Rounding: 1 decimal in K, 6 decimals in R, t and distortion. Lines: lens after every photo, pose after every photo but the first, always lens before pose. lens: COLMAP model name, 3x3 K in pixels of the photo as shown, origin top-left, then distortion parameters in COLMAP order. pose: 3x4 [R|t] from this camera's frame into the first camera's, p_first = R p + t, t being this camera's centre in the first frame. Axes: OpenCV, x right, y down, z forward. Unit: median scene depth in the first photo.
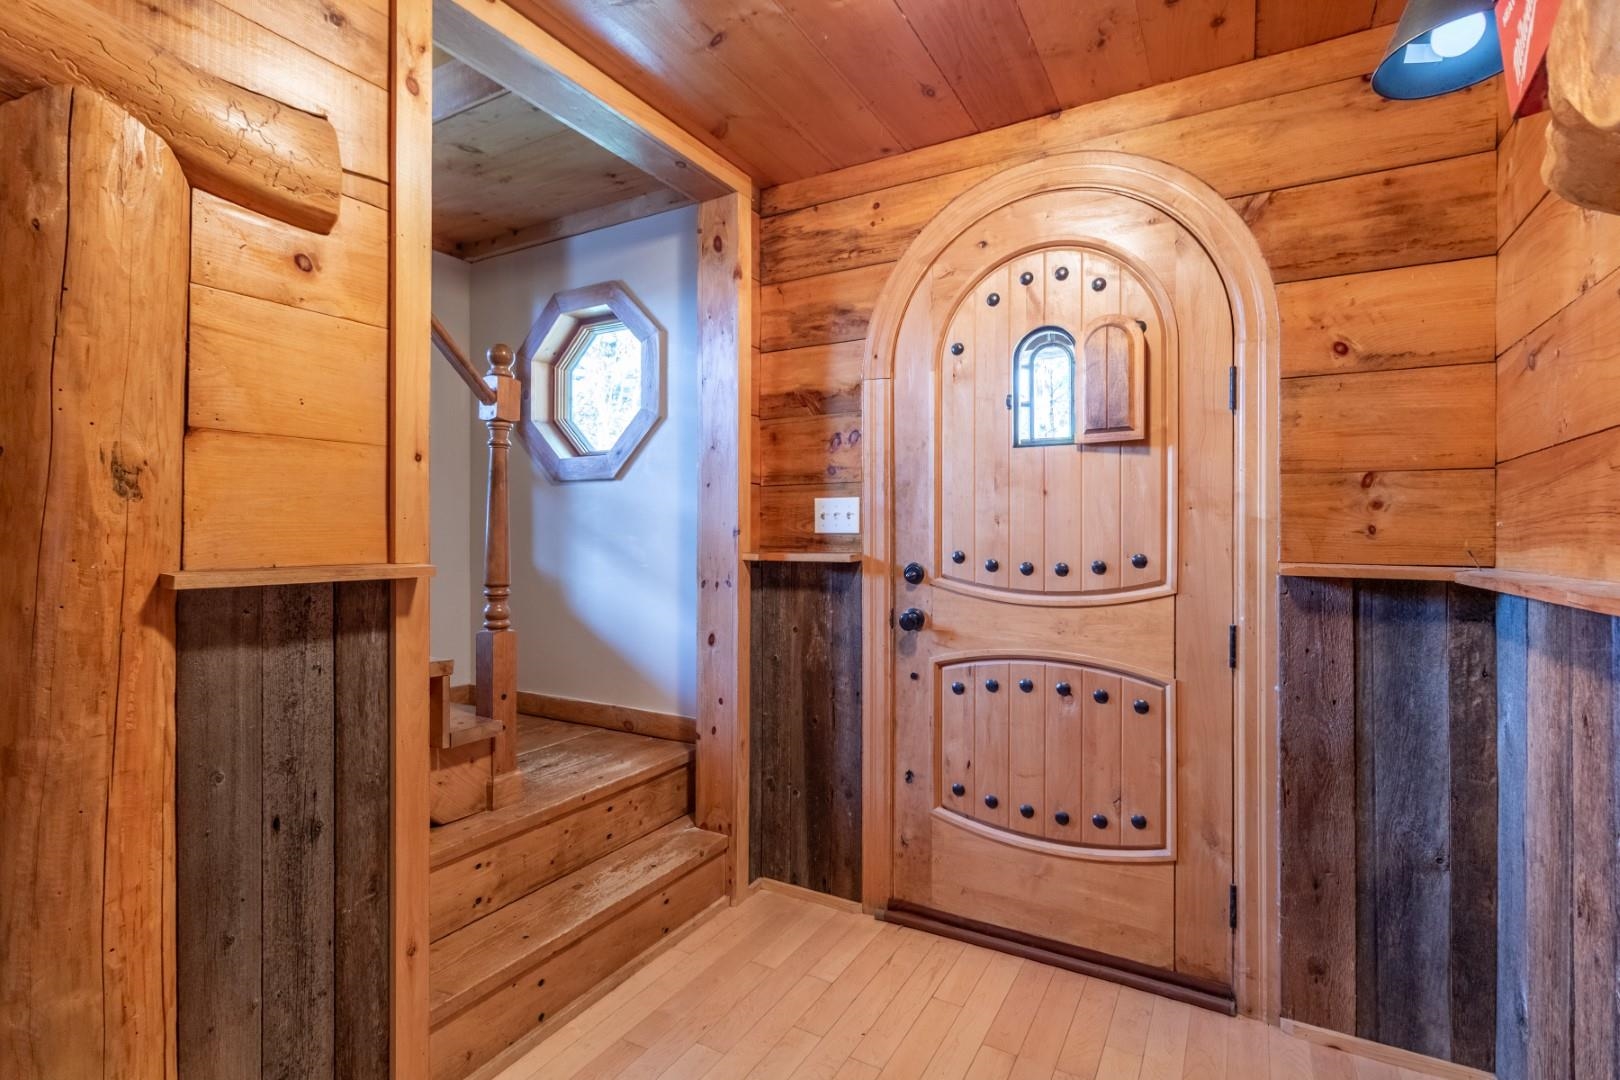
lens RADIAL K [[750.2, 0, 813.0], [0, 750.2, 531.6], [0, 0, 1]] dist [0.001437, 0.000549]
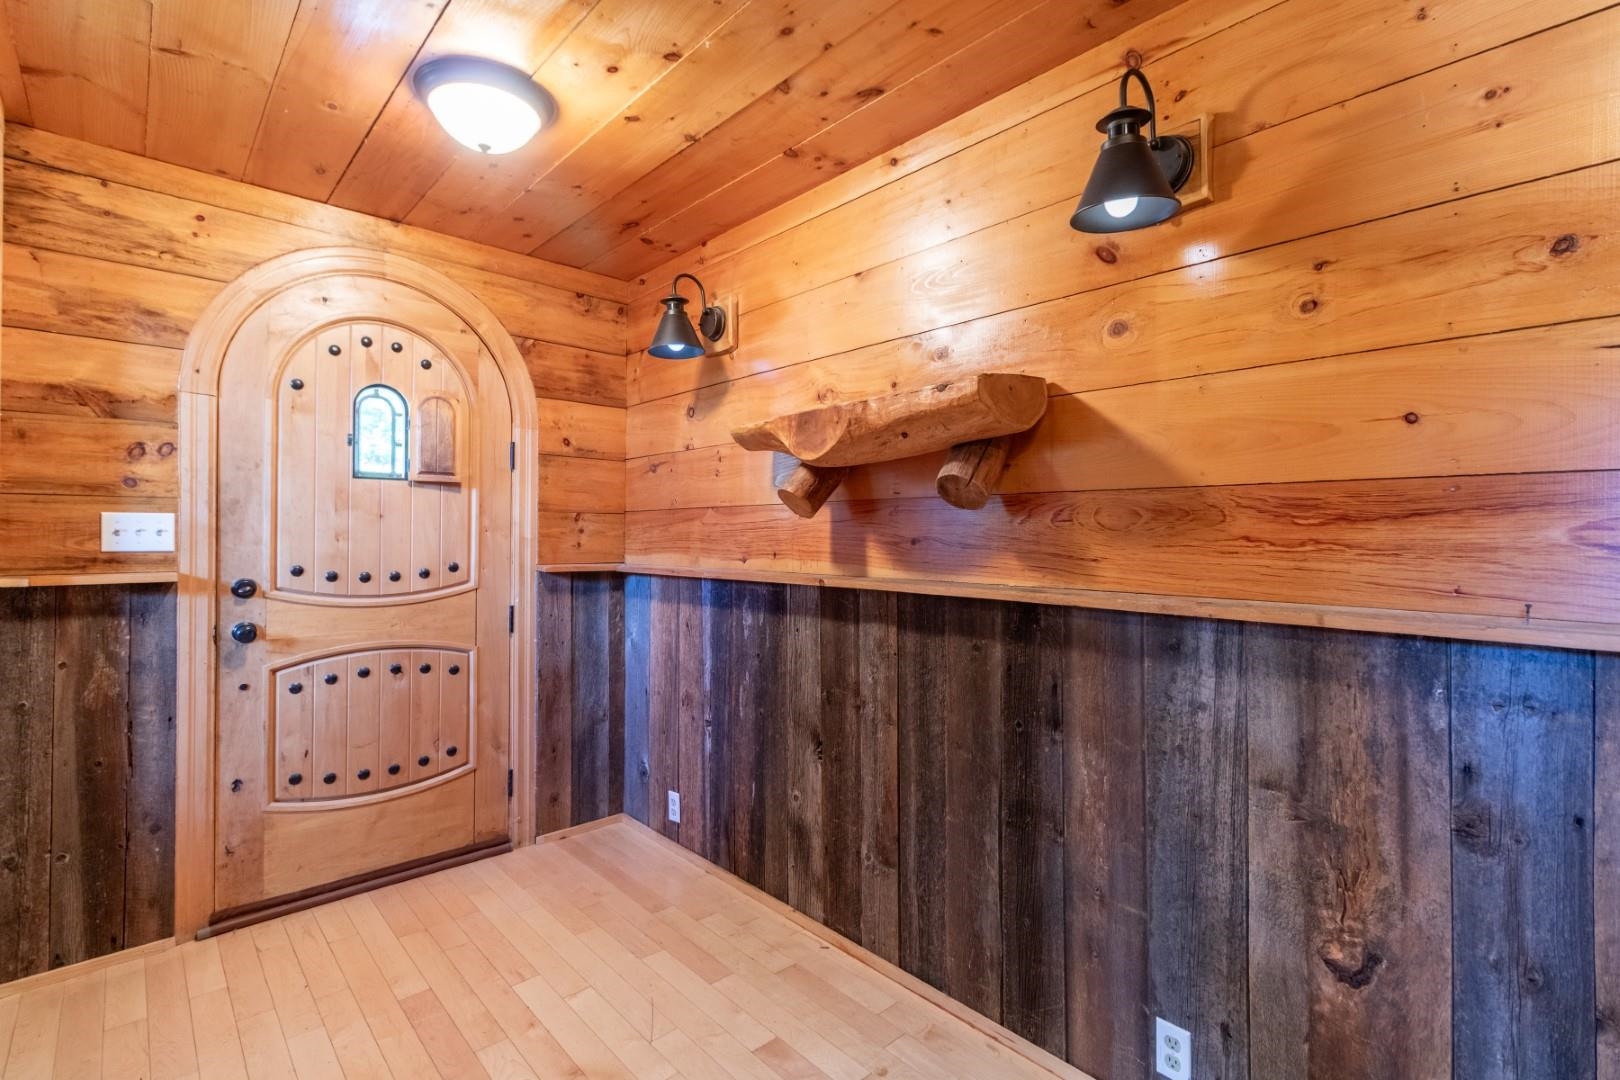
lens RADIAL K [[739.2, 0, 817.9], [0, 739.2, 534.8], [0, 0, 1]] dist [0.000191, -0.000470]
pose [[0.301243, -0.000769, 0.953547, -0.674332], [-0.006690, 0.999973, 0.002920, -0.030487], [-0.953524, -0.007259, 0.301230, -0.076783]]
